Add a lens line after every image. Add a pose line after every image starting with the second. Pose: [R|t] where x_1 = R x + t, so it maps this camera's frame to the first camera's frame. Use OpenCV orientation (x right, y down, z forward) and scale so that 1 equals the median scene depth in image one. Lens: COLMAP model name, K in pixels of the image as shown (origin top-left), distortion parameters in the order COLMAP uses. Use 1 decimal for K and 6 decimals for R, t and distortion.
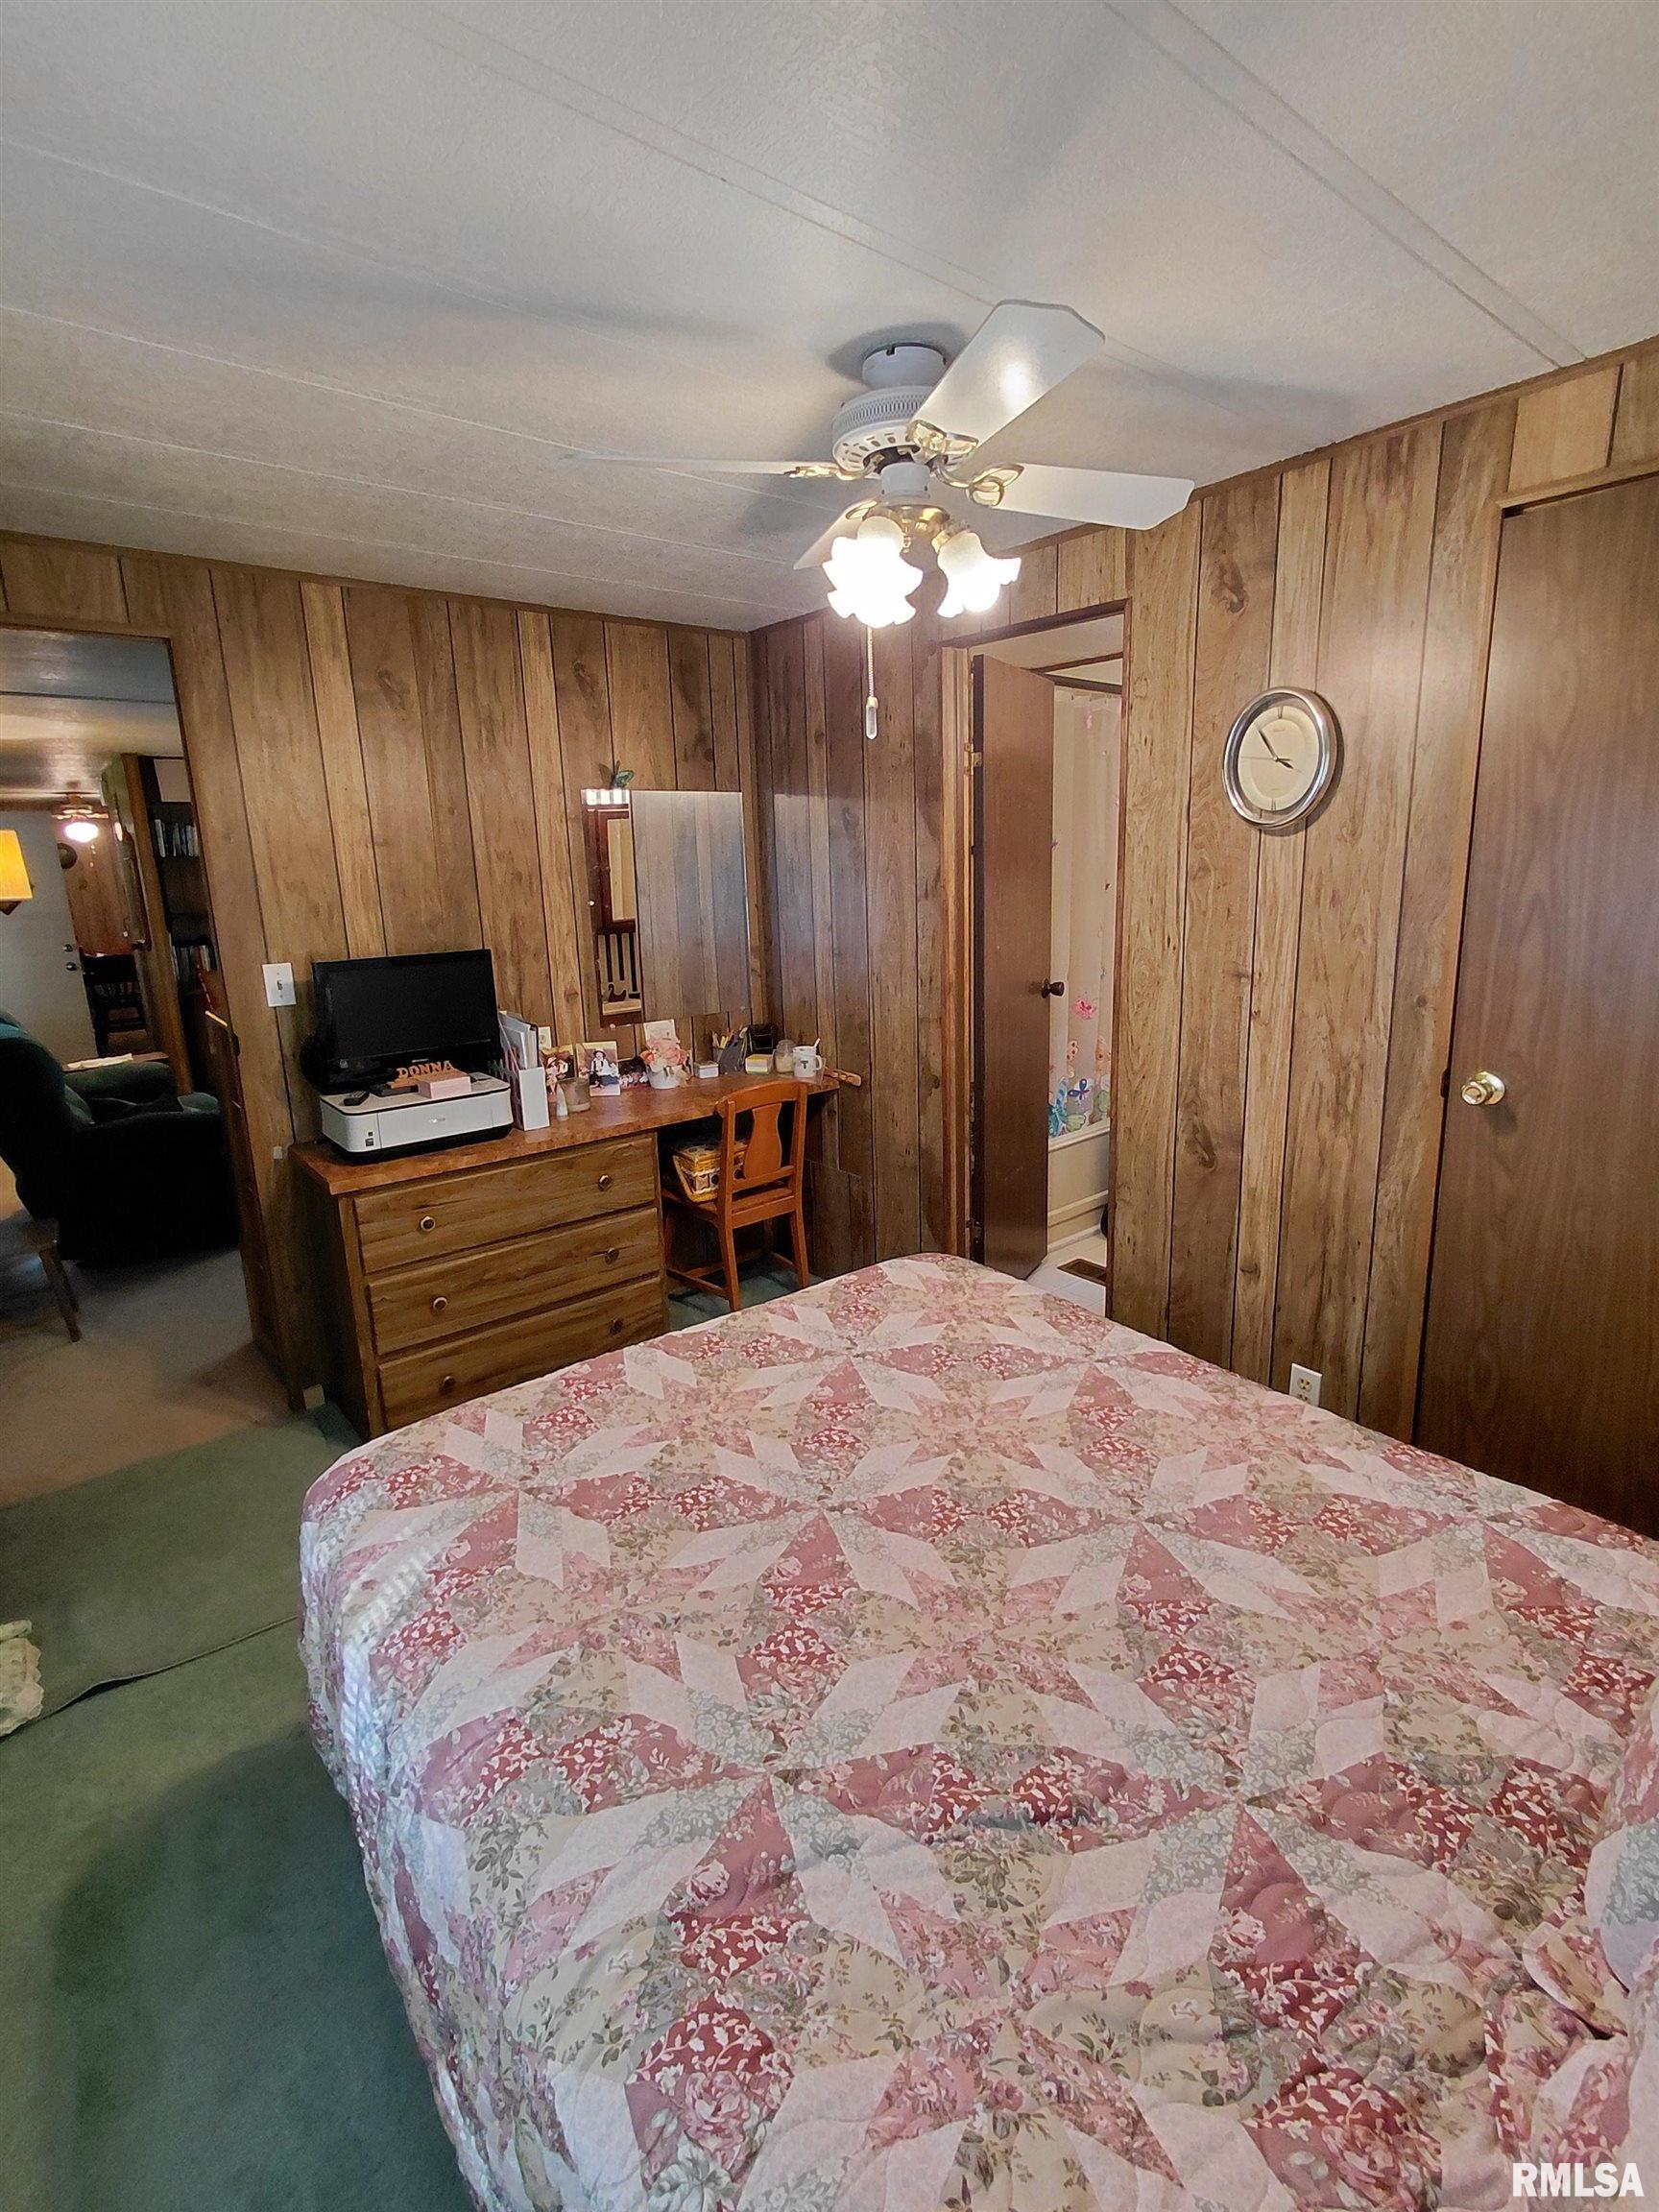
lens RADIAL K [[1019.7, 0, 843.2], [0, 1019.7, 1082.5], [0, 0, 1]] dist [-0.008696, 0.005247]
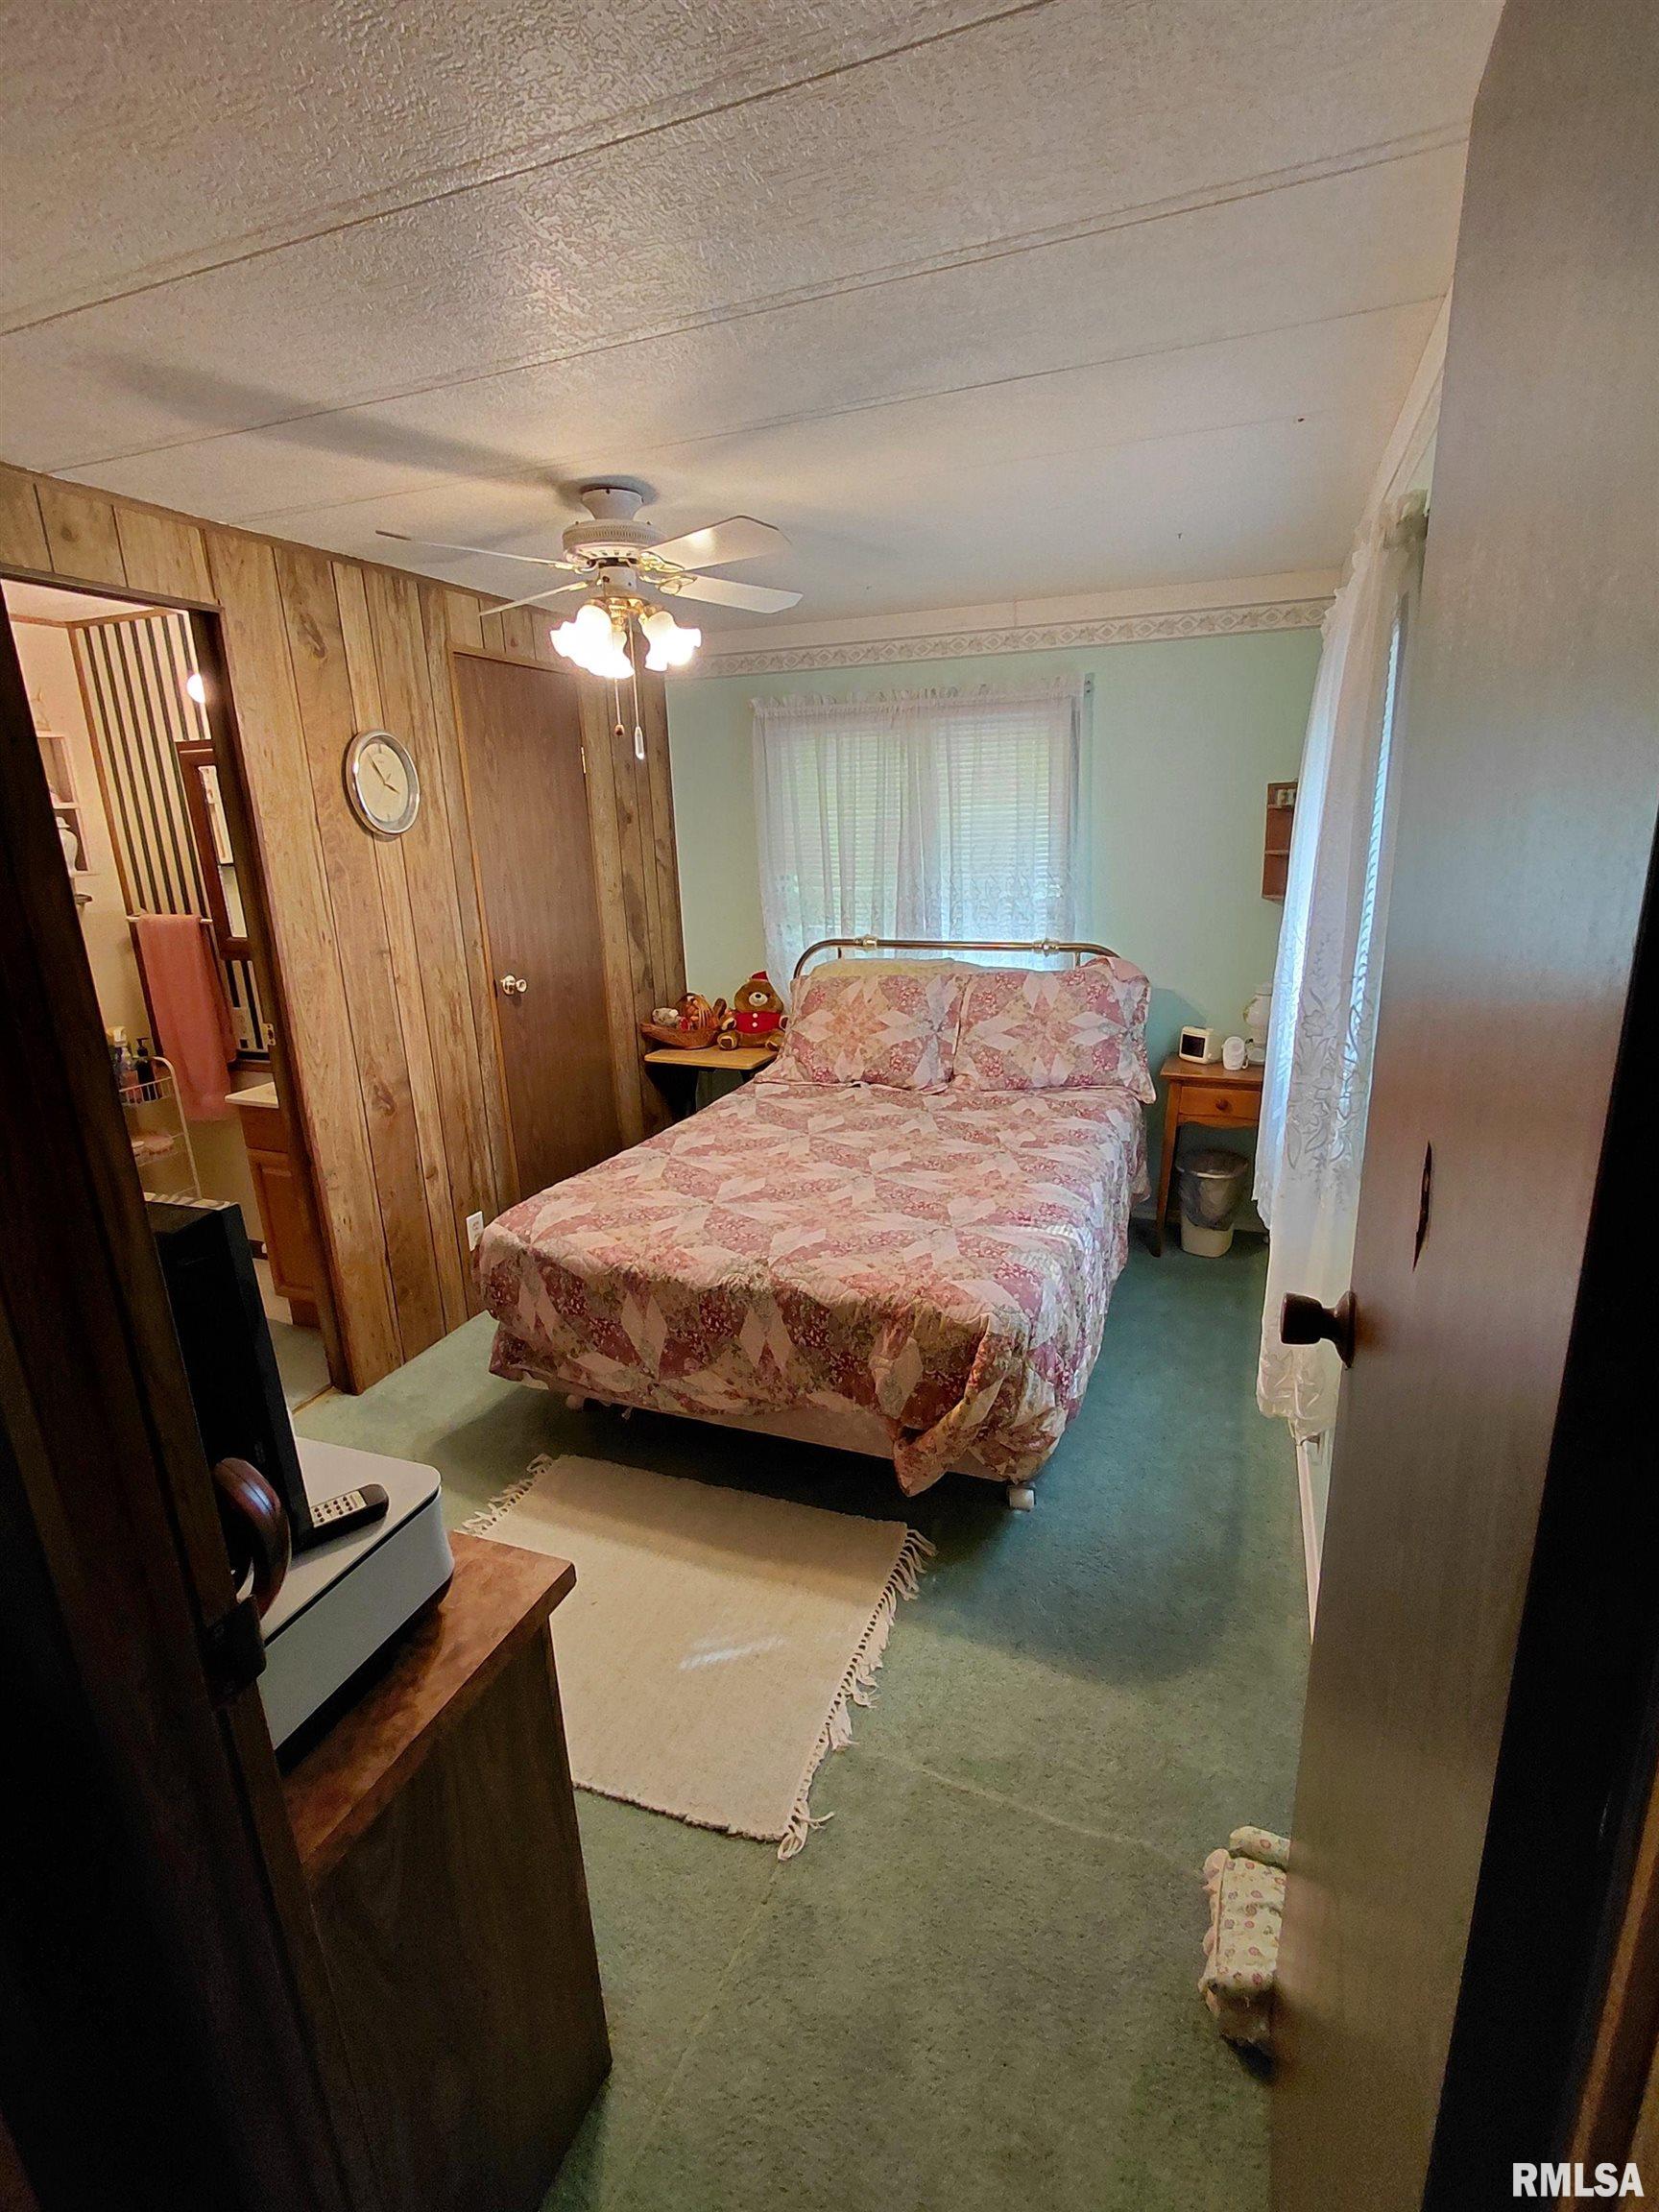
lens RADIAL K [[1019.7, 0, 843.2], [0, 1019.7, 1082.5], [0, 0, 1]] dist [-0.008696, 0.005247]
pose [[-0.484067, -0.182531, 0.855781, -1.079343], [0.236587, 0.914274, 0.328831, -0.257848], [-0.842440, 0.361644, -0.399385, 1.176885]]
